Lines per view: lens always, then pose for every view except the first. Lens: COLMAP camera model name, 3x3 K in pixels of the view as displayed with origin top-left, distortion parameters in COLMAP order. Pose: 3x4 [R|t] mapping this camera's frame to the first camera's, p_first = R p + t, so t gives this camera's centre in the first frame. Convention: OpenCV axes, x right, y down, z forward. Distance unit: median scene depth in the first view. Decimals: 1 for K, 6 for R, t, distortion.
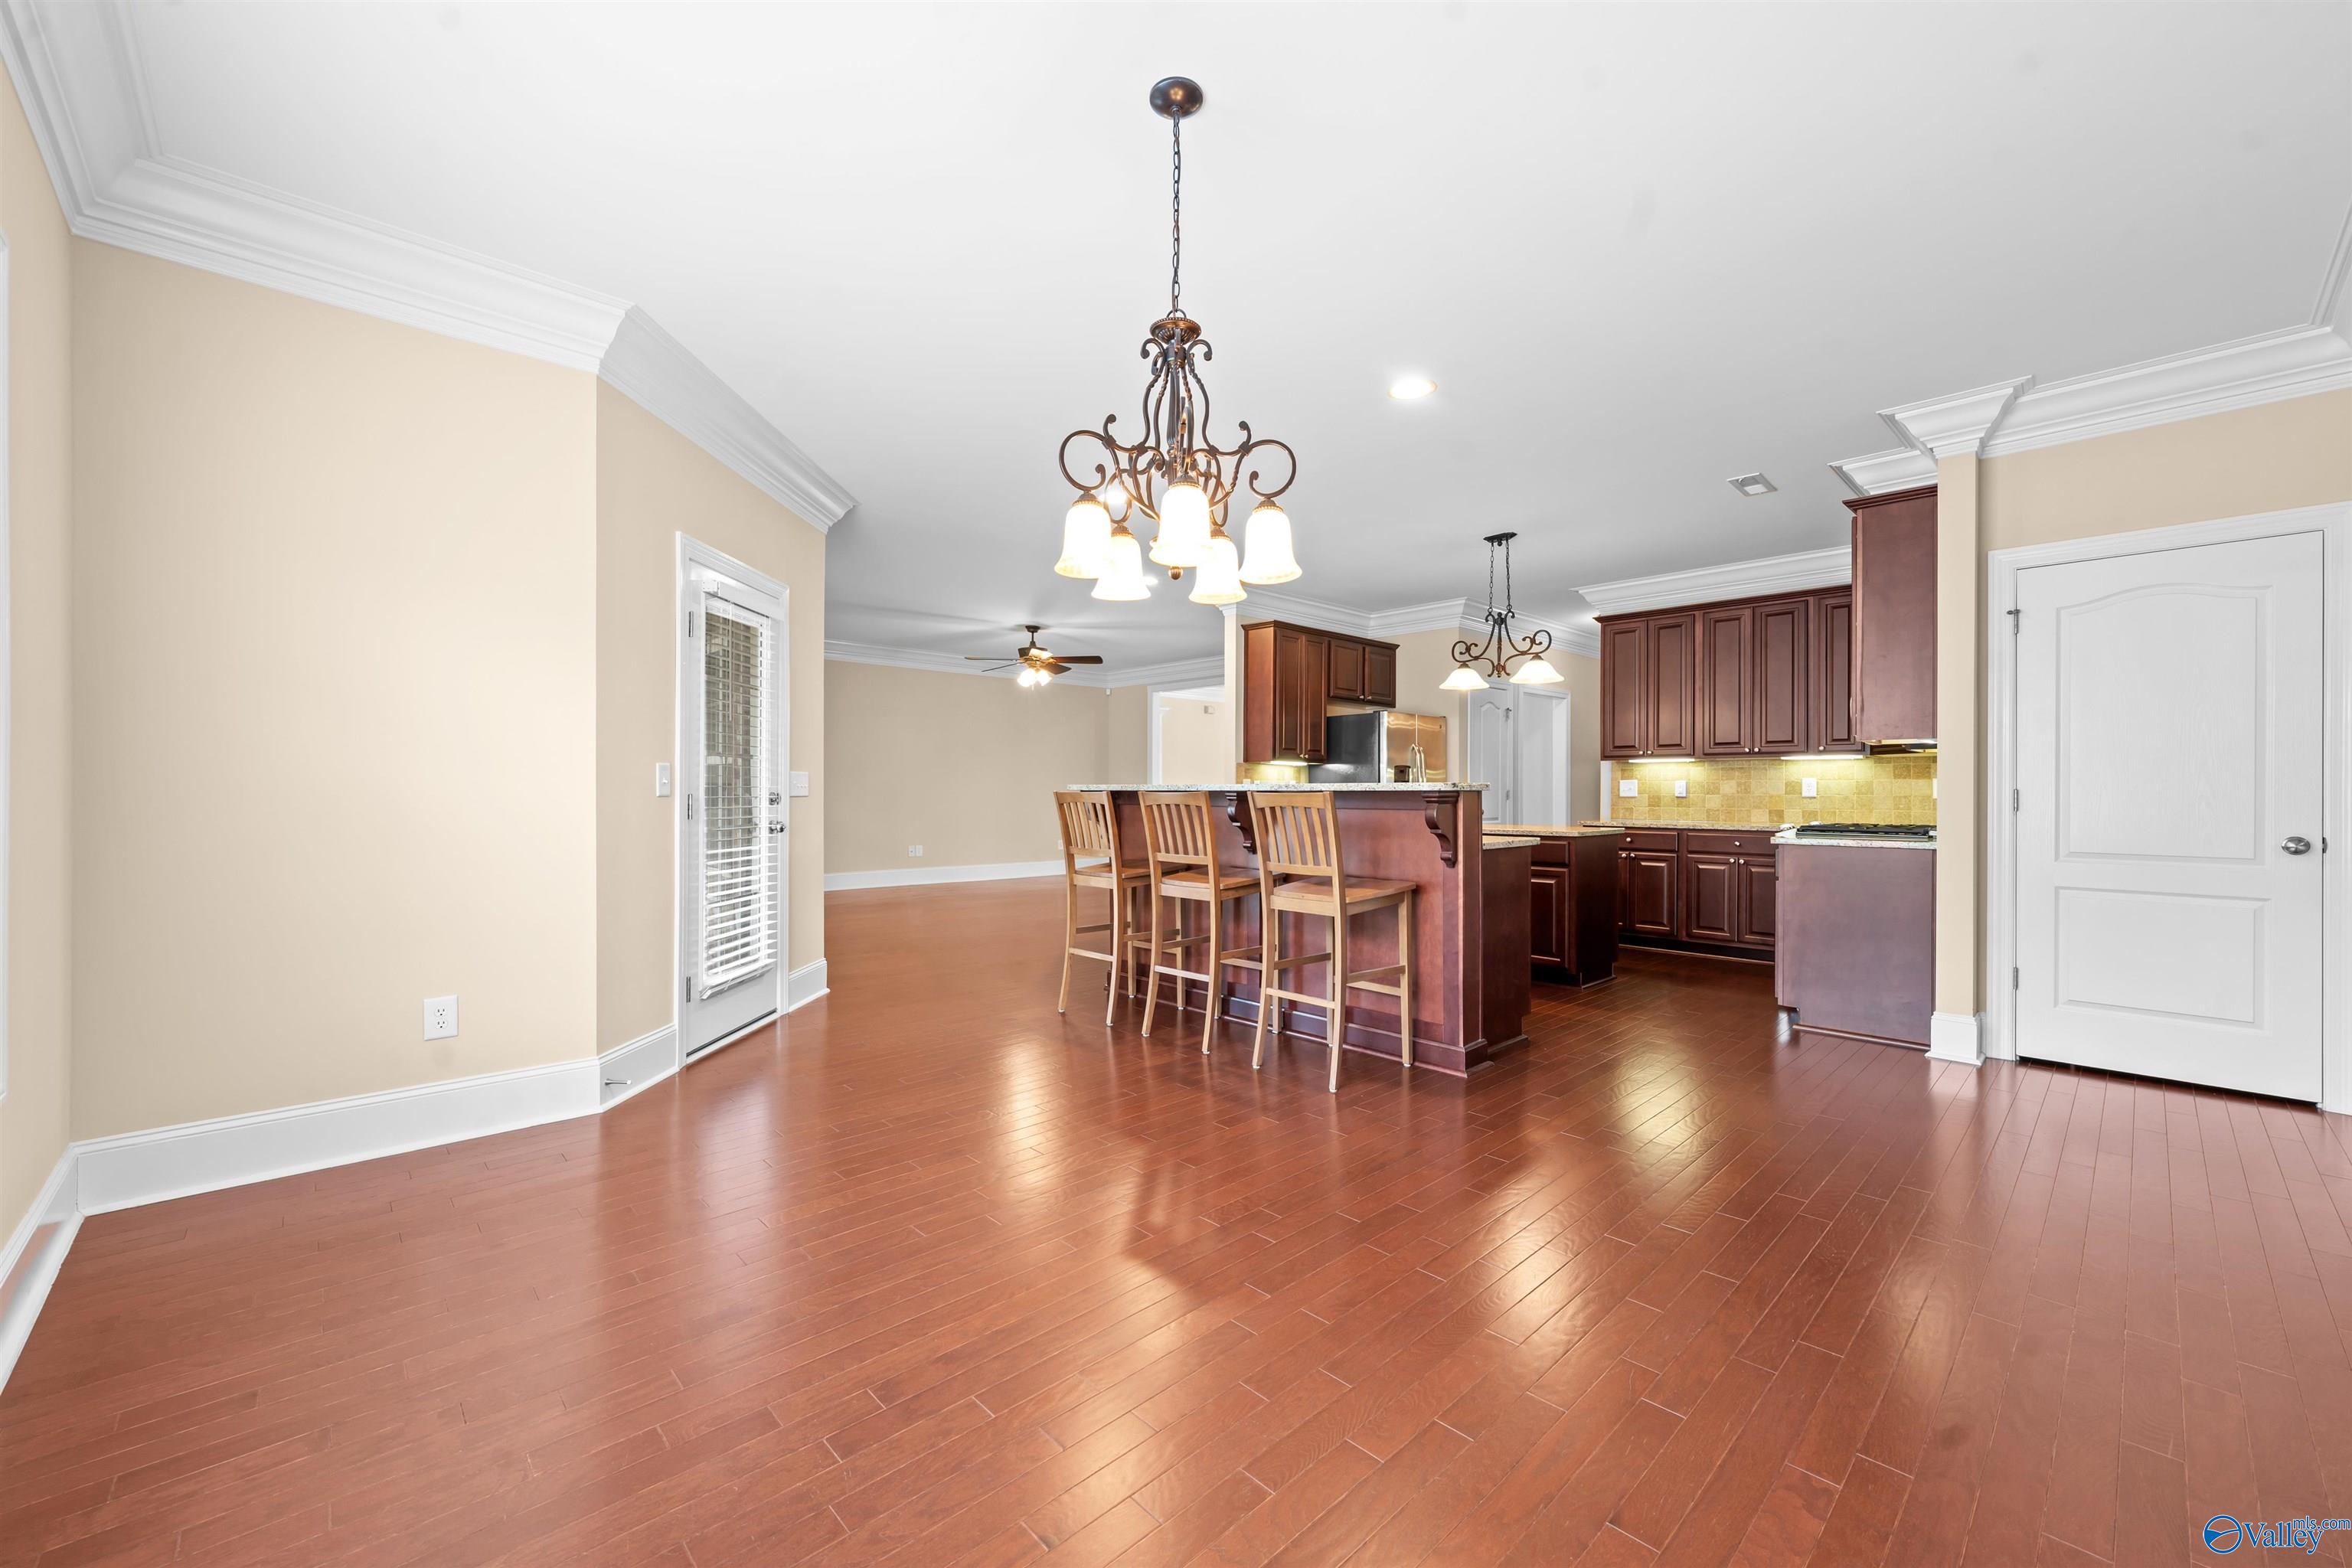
lens RADIAL K [[932.6, 0, 1176.0], [0, 932.6, 784.0], [0, 0, 1]] dist [-0.001200, -0.000036]
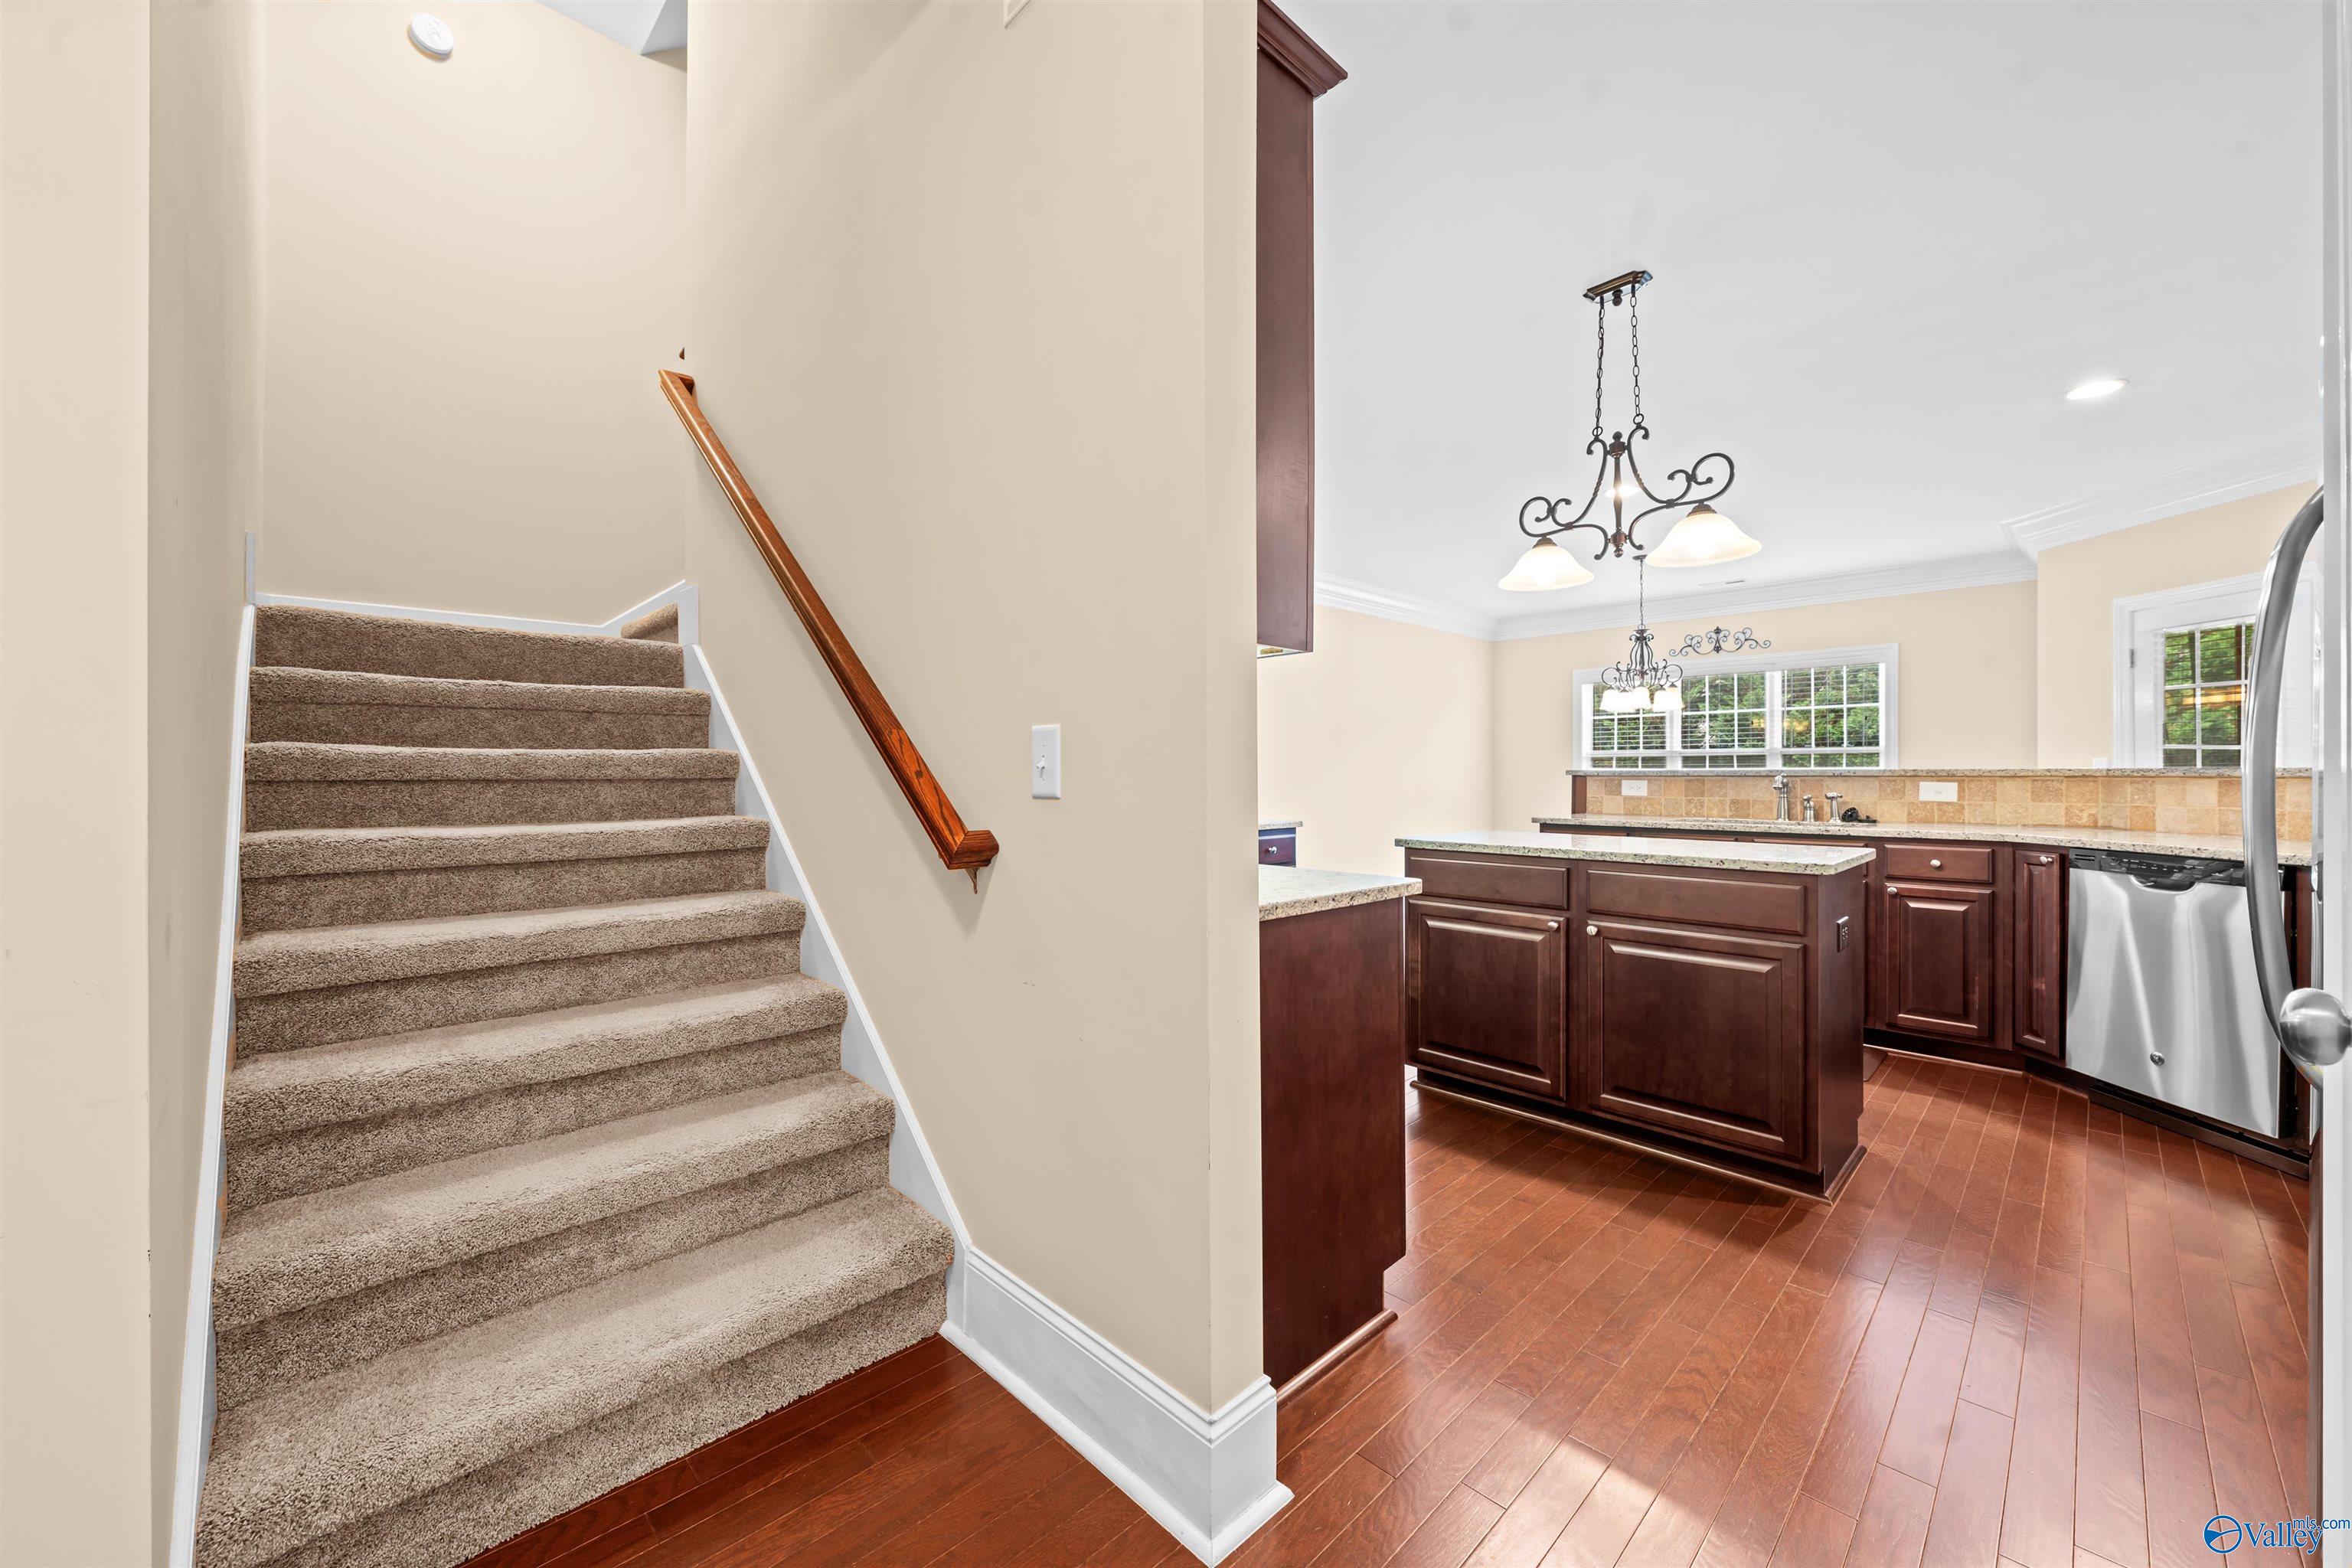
lens RADIAL K [[899.8, 0, 1174.3], [0, 899.8, 774.8], [0, 0, 1]] dist [-0.001985, -0.000217]
pose [[-0.999948, -0.002748, -0.009846, 0.552047], [-0.002678, 0.999971, -0.007153, 0.010623], [0.009866, -0.007127, -0.999926, 1.377496]]
